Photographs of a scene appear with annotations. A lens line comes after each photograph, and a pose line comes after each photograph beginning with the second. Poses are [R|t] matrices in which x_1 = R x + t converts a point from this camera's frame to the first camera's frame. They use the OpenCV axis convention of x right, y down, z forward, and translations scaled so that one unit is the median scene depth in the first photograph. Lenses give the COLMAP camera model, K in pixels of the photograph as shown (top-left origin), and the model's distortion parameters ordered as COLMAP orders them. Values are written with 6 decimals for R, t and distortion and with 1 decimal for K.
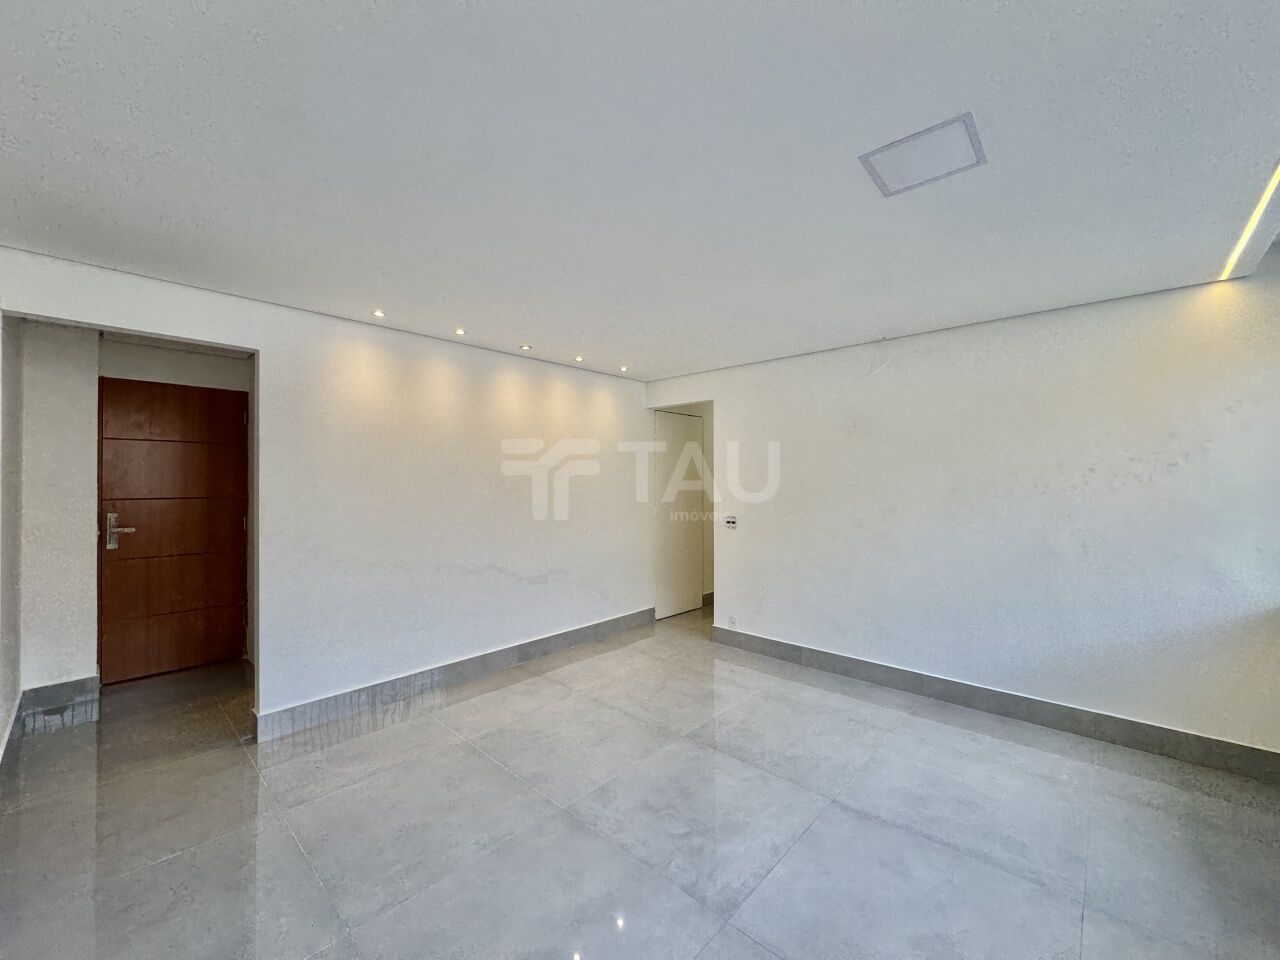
lens RADIAL K [[512.1, 0, 643.5], [0, 512.1, 478.5], [0, 0, 1]] dist [-0.002129, -0.000216]
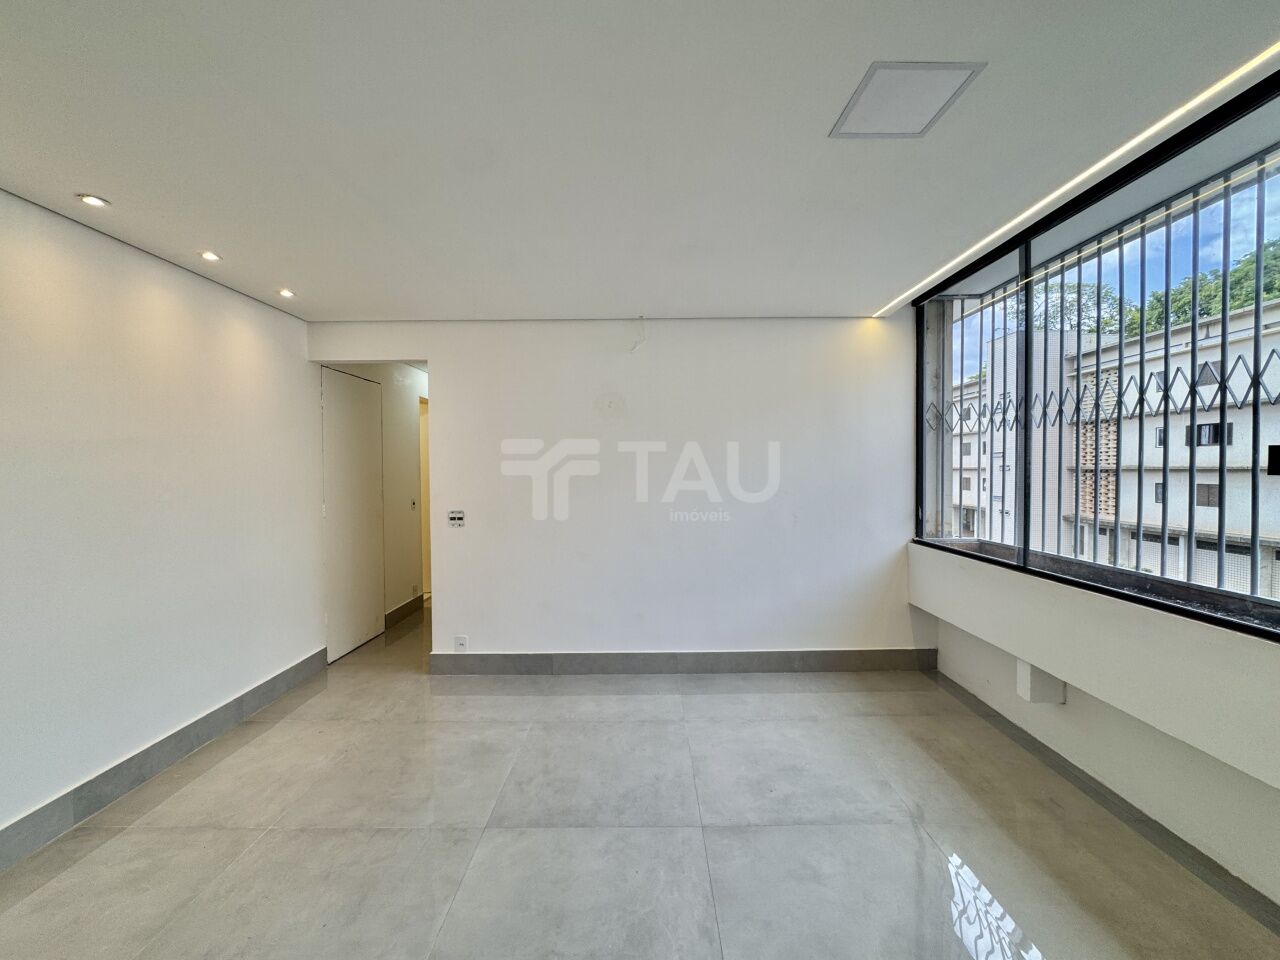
lens RADIAL K [[512.1, 0, 642.3], [0, 512.1, 478.3], [0, 0, 1]] dist [-0.002129, -0.000216]
pose [[0.739304, -0.019929, 0.673077, -0.182769], [0.004937, 0.999696, 0.024176, 0.006935], [-0.673353, -0.014550, 0.739178, 0.277887]]
